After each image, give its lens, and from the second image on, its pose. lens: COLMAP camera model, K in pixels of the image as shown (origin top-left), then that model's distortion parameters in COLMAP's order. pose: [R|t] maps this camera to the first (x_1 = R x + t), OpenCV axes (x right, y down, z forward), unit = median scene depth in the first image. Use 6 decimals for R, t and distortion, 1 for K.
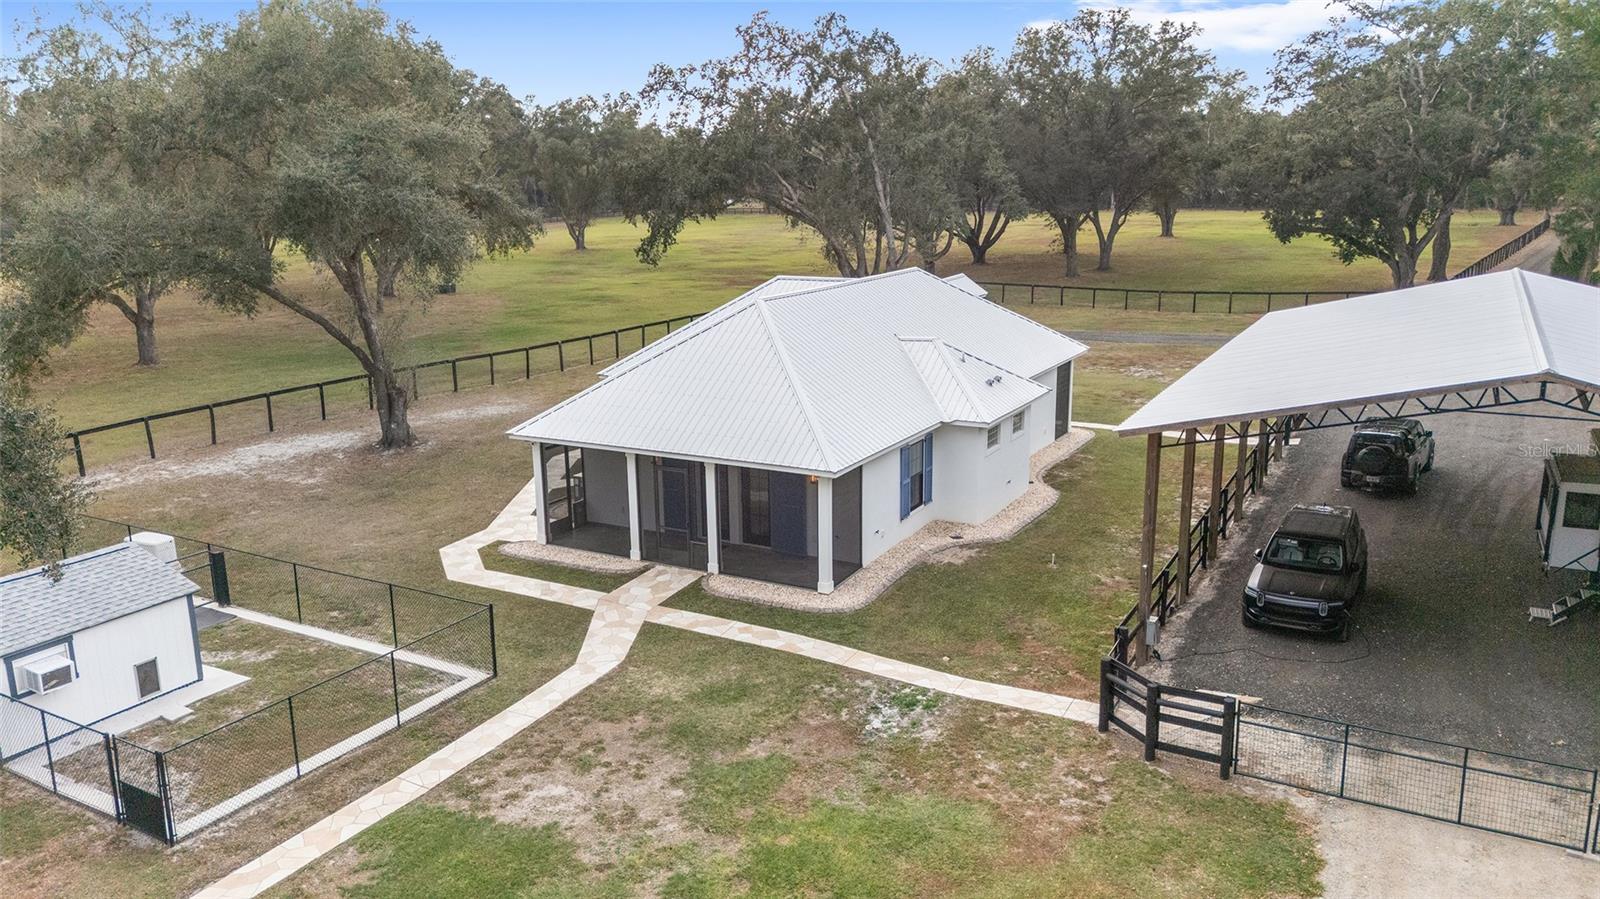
lens RADIAL K [[1184.3, 0, 803.2], [0, 1184.3, 449.4], [0, 0, 1]] dist [0.051435, -0.009472]
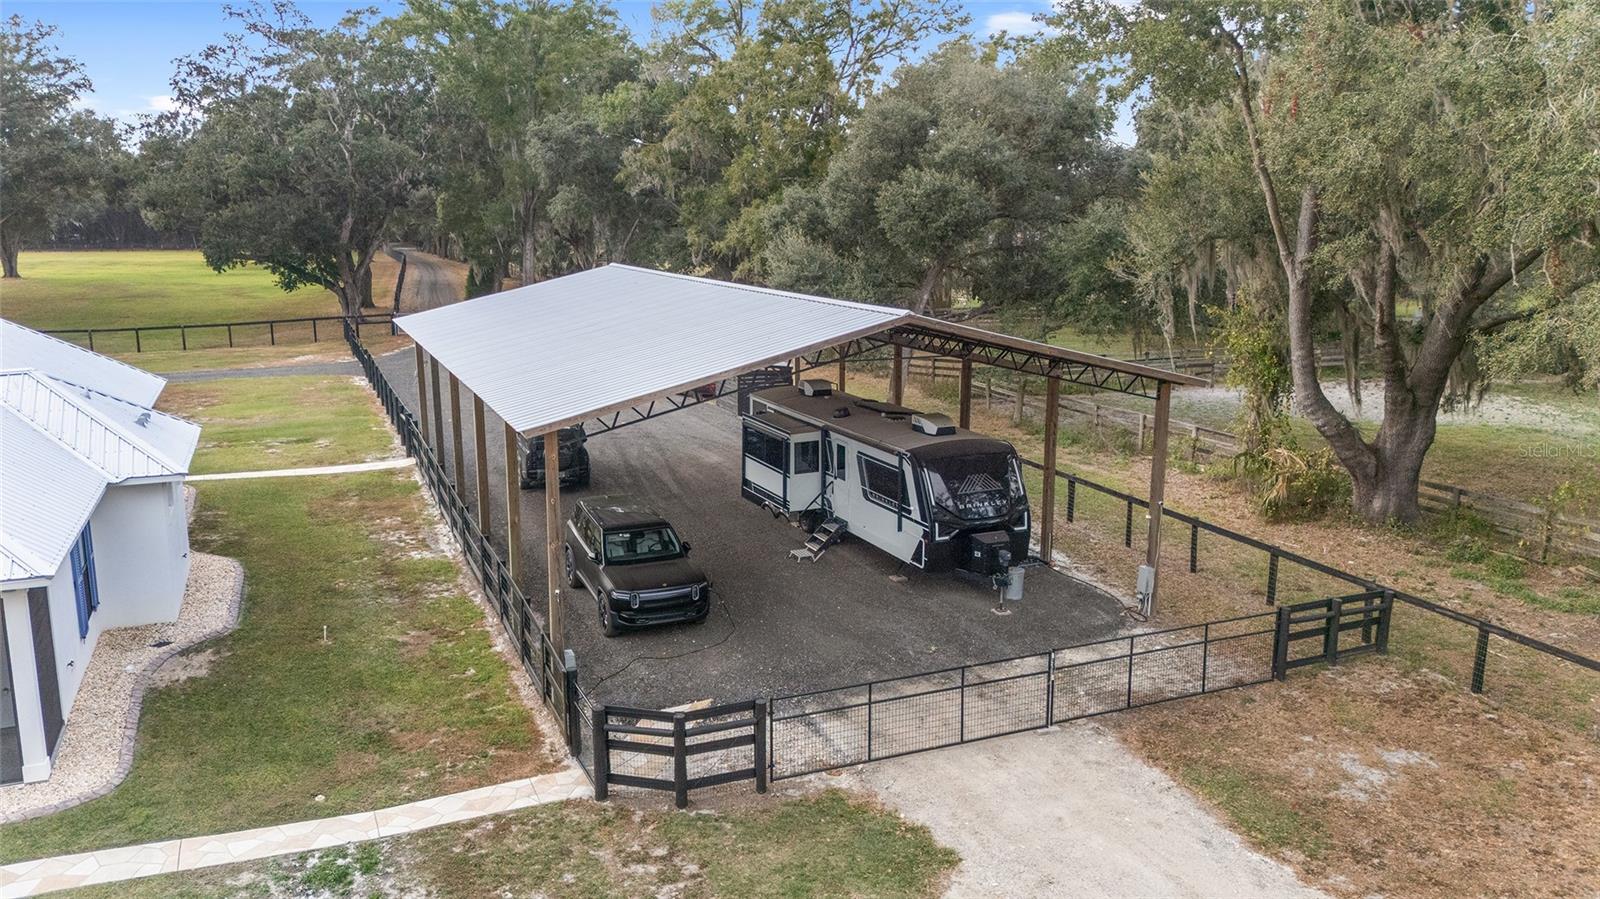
lens RADIAL K [[1184.3, 0, 803.2], [0, 1184.3, 449.4], [0, 0, 1]] dist [0.051435, -0.009472]
pose [[0.609047, -0.142880, 0.780159, -0.227081], [0.173973, 0.983751, 0.044350, -0.005195], [-0.773819, 0.108716, 0.624008, 0.331038]]
